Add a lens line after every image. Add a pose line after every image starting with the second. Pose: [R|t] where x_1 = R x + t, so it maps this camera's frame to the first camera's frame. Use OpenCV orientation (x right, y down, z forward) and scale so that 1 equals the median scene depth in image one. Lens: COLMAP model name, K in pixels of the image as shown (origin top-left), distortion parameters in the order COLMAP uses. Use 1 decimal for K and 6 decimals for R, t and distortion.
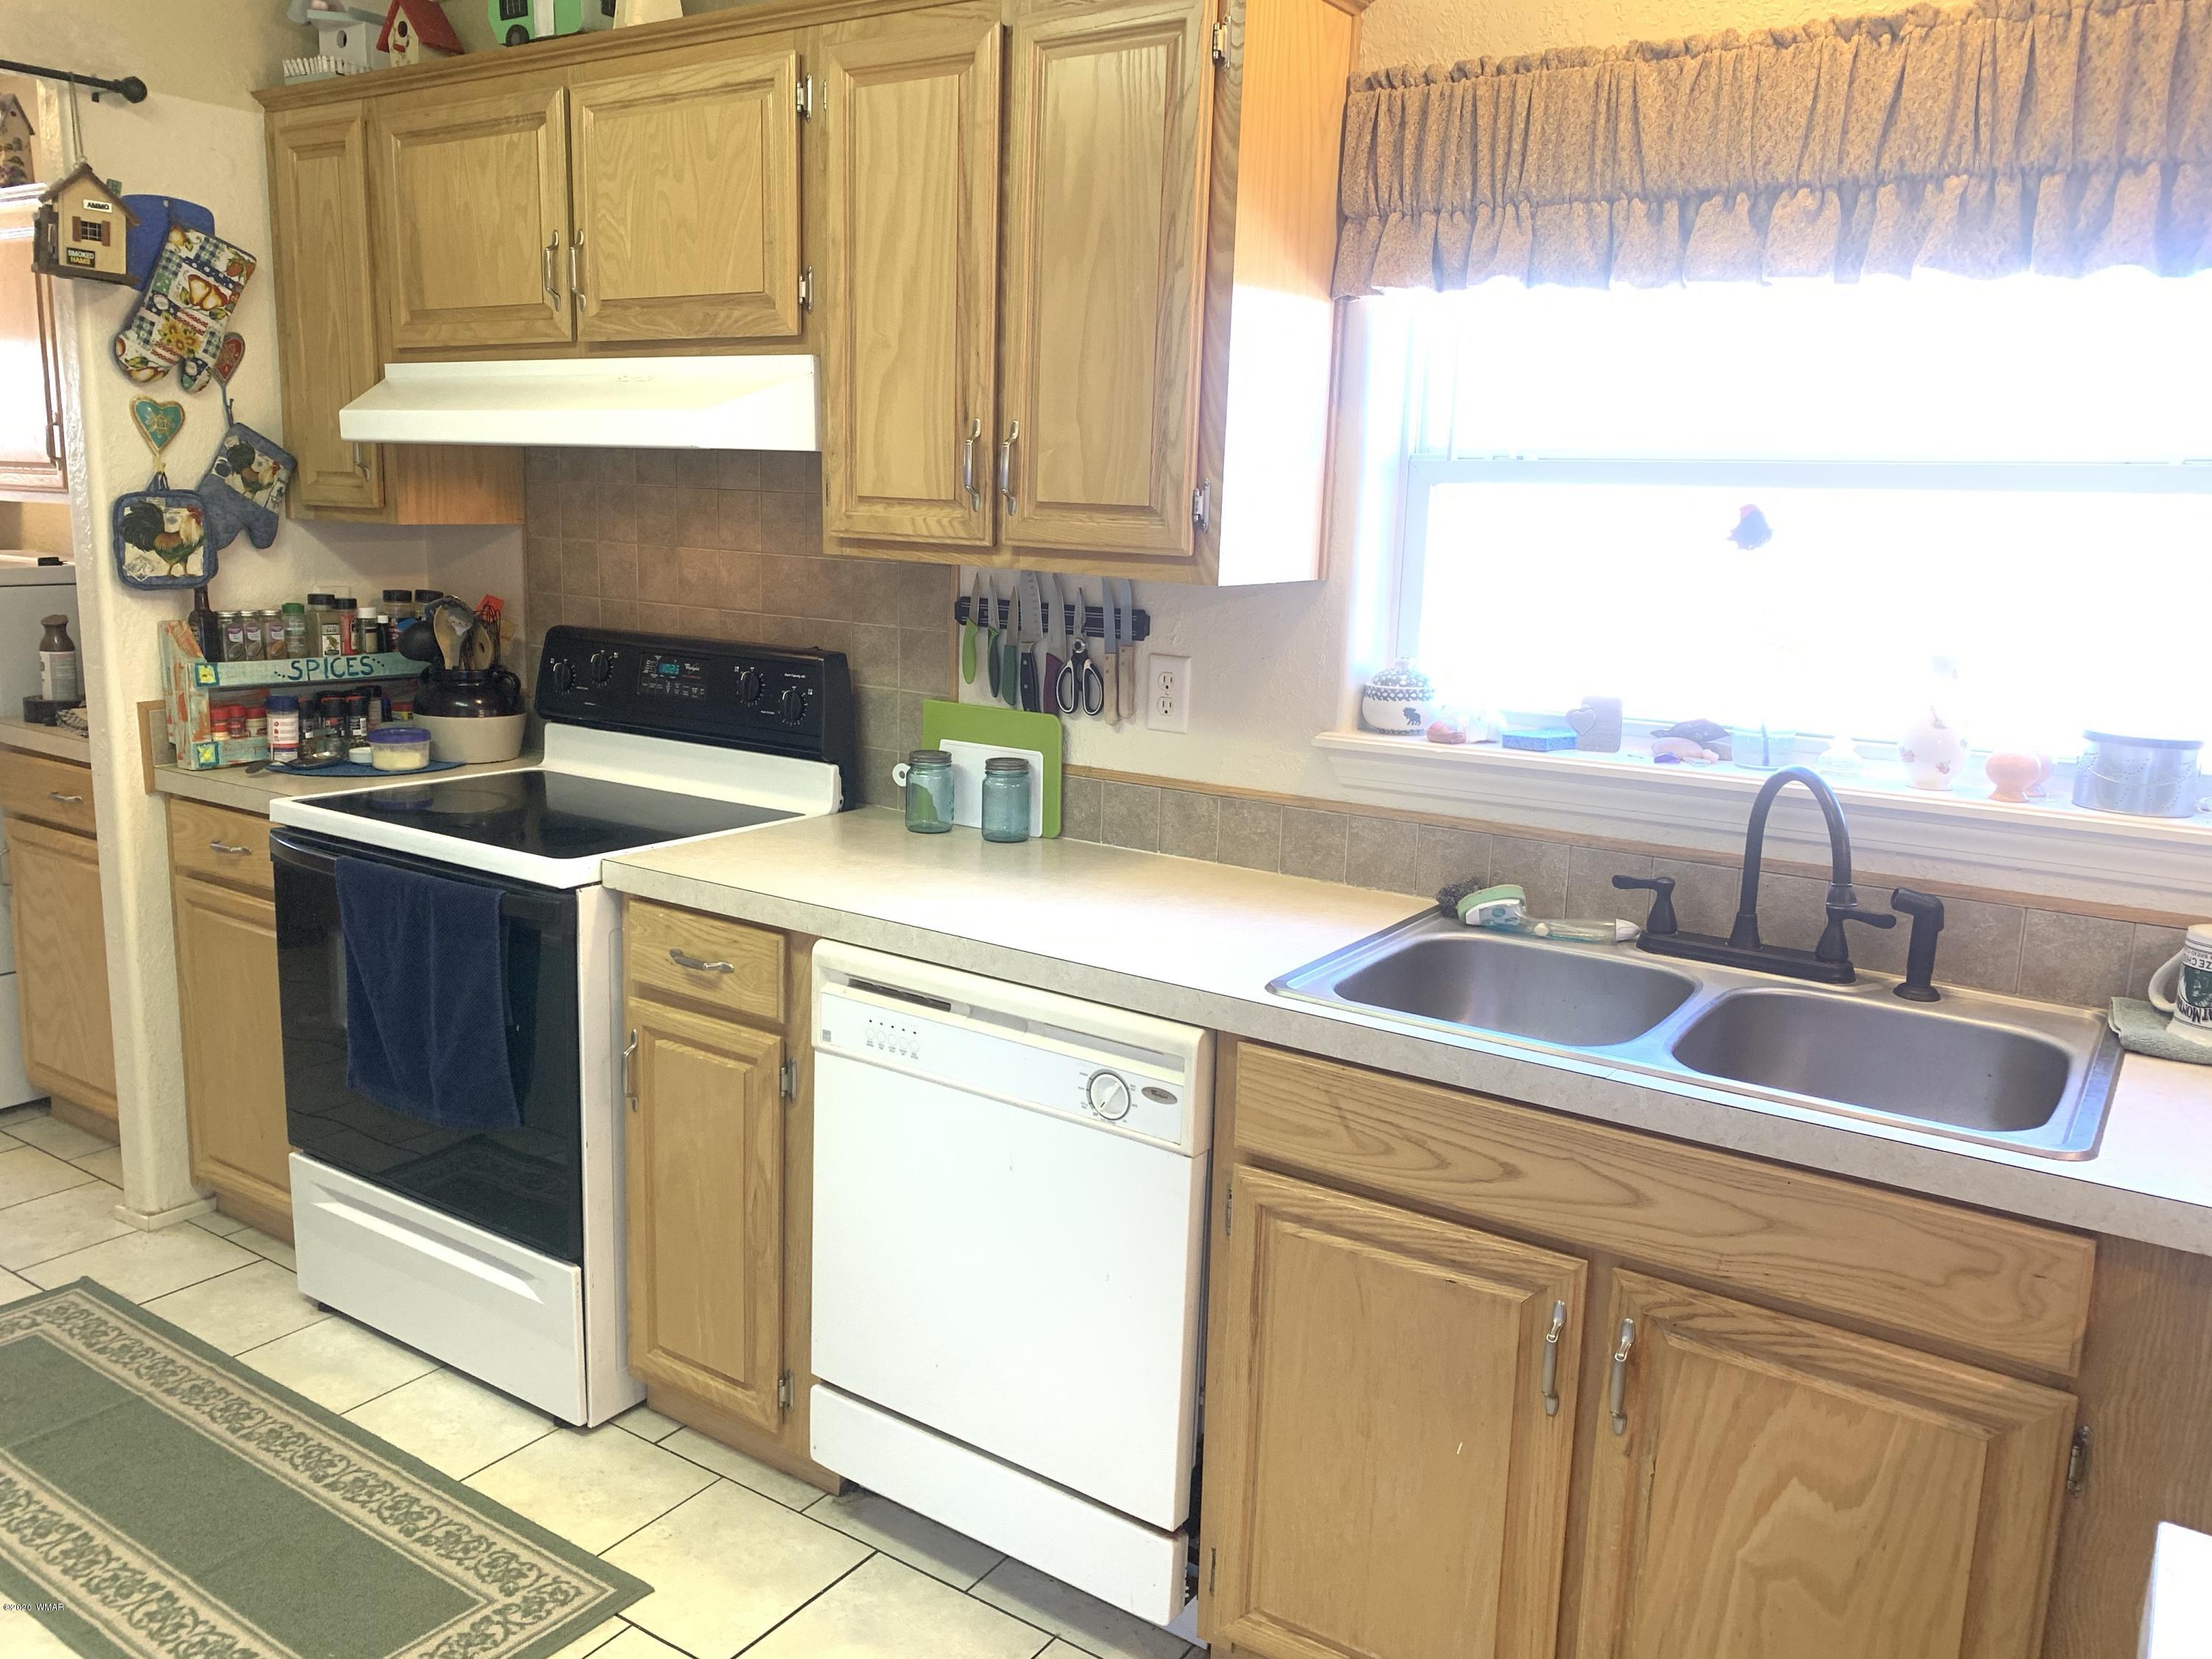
lens RADIAL K [[1691.7, 0, 1092.9], [0, 1691.7, 821.3], [0, 0, 1]] dist [0.035631, -0.037173]
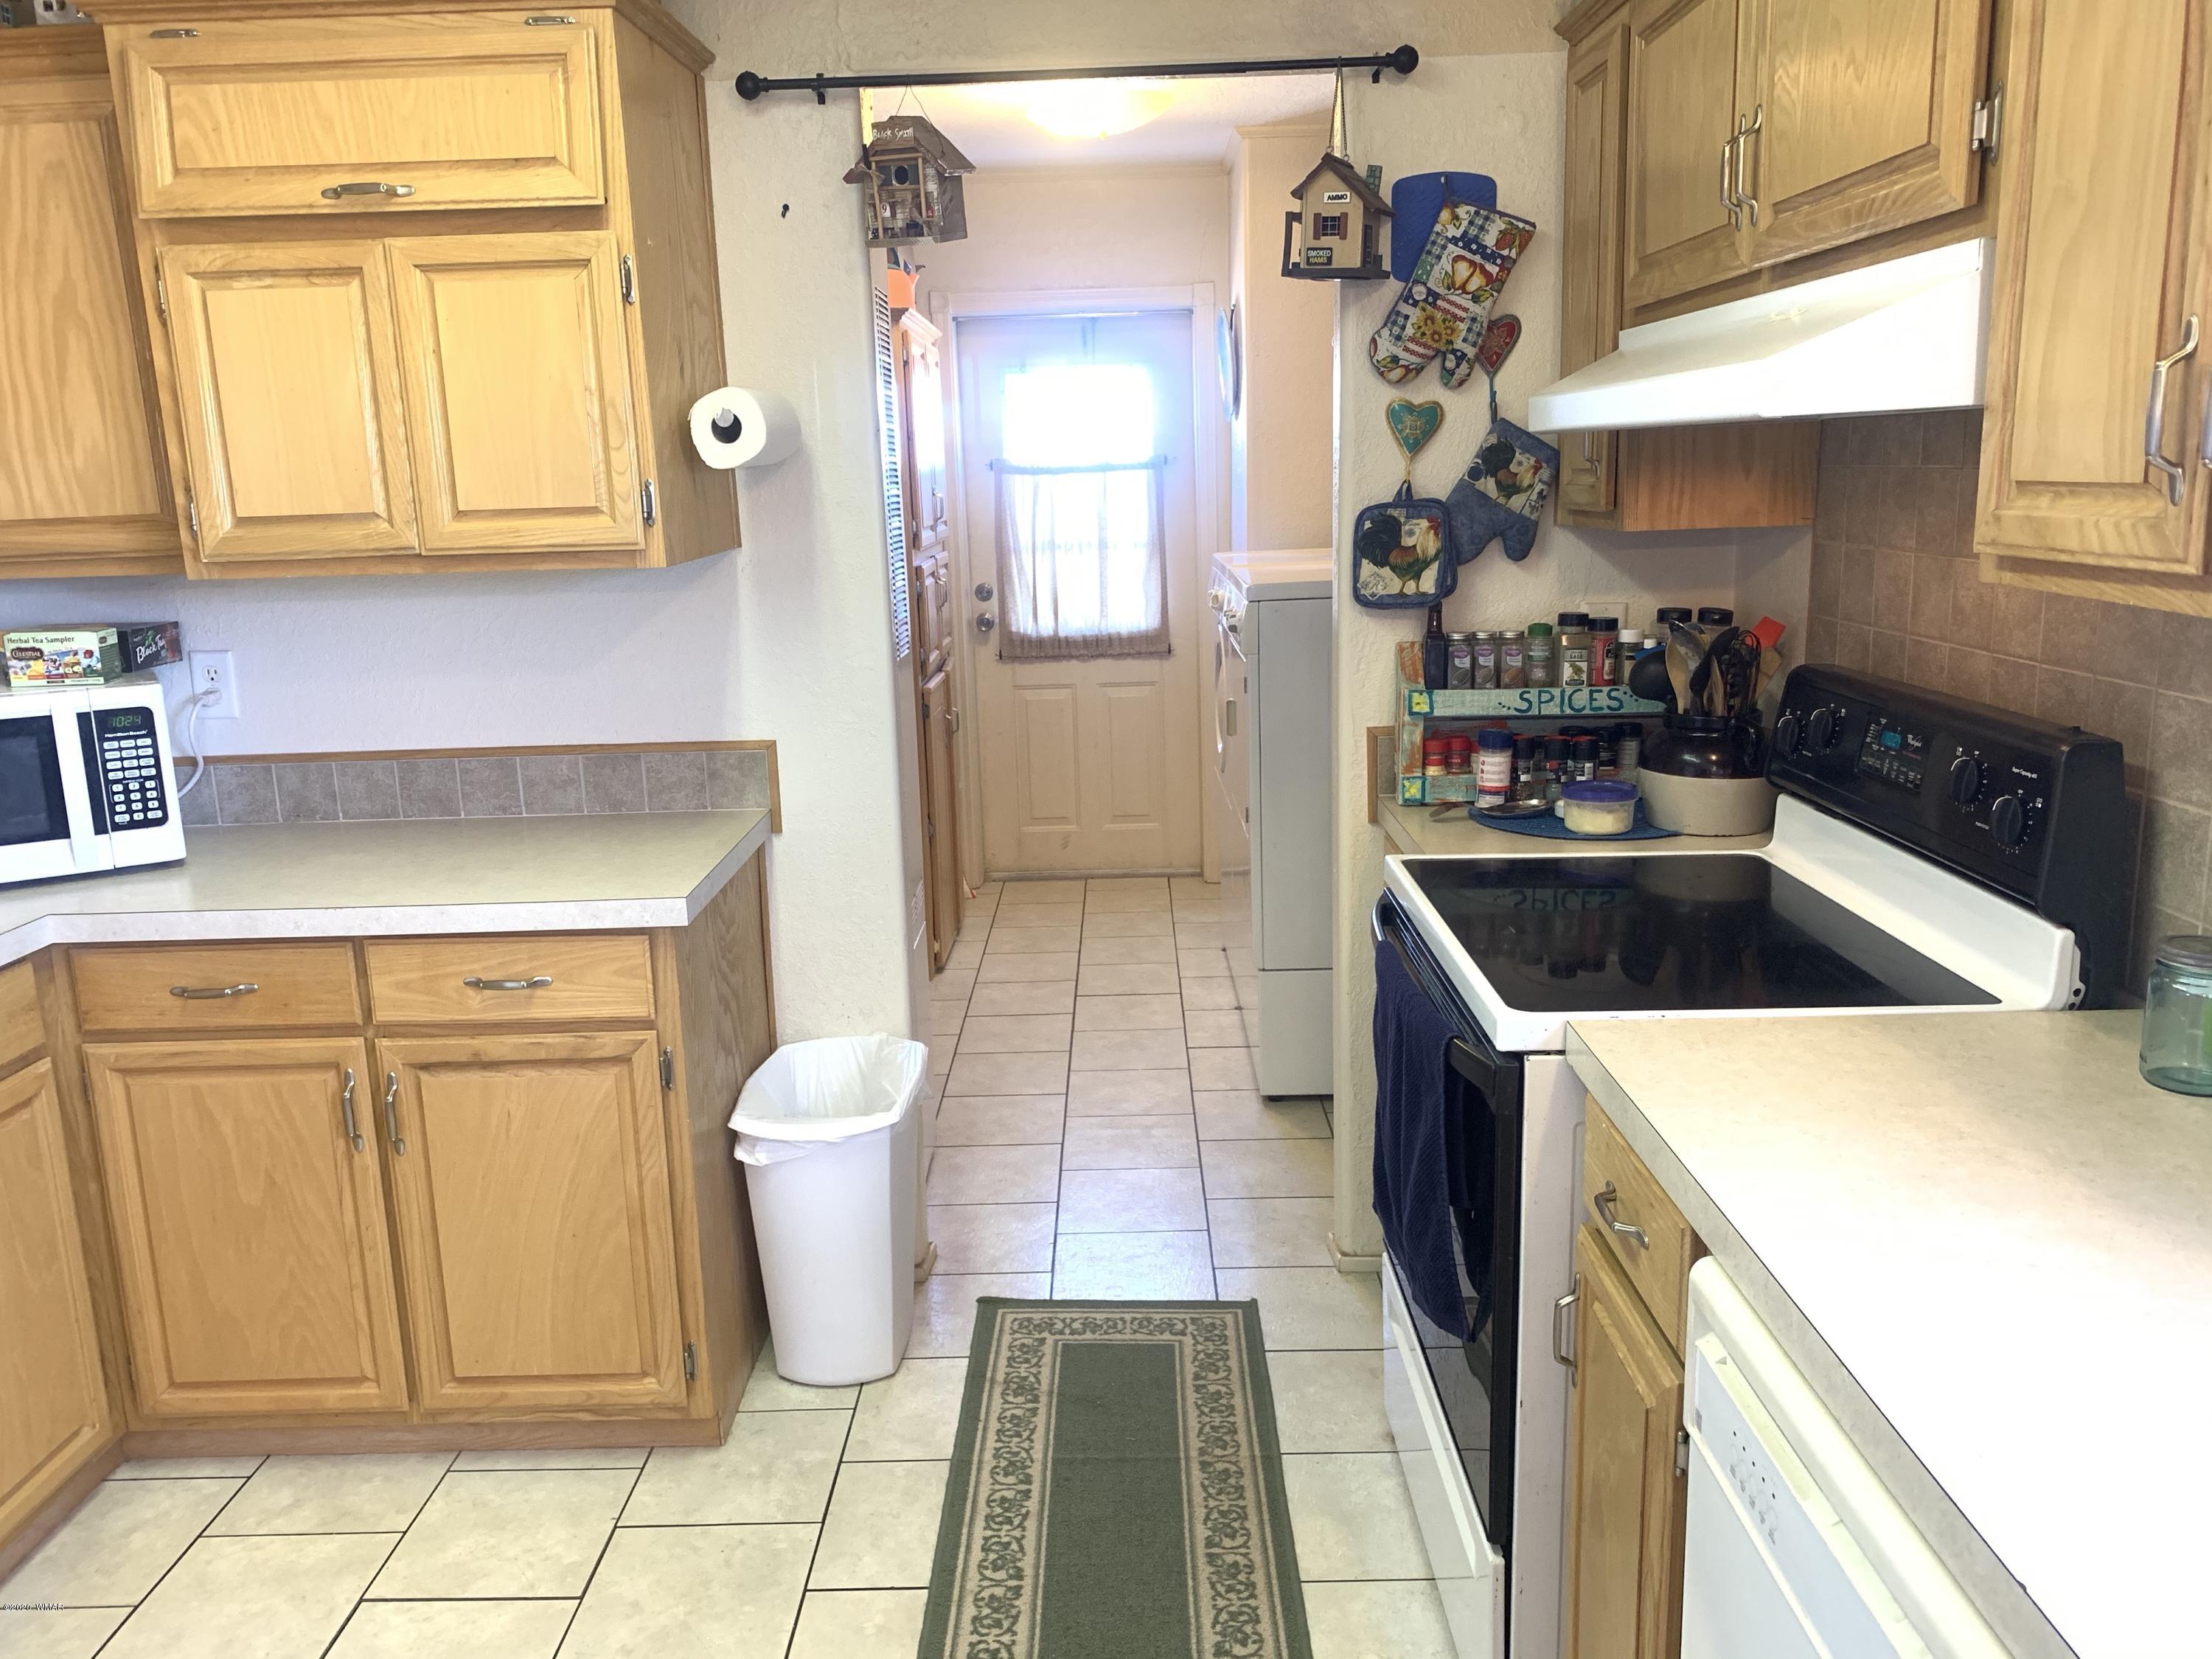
lens RADIAL K [[1691.7, 0, 1098.2], [0, 1691.7, 819.0], [0, 0, 1]] dist [0.035631, -0.037173]
pose [[0.548975, 0.124578, -0.826503, 0.167734], [-0.113383, 0.990790, 0.074030, -0.087154], [0.828113, 0.053071, 0.558044, 0.434207]]
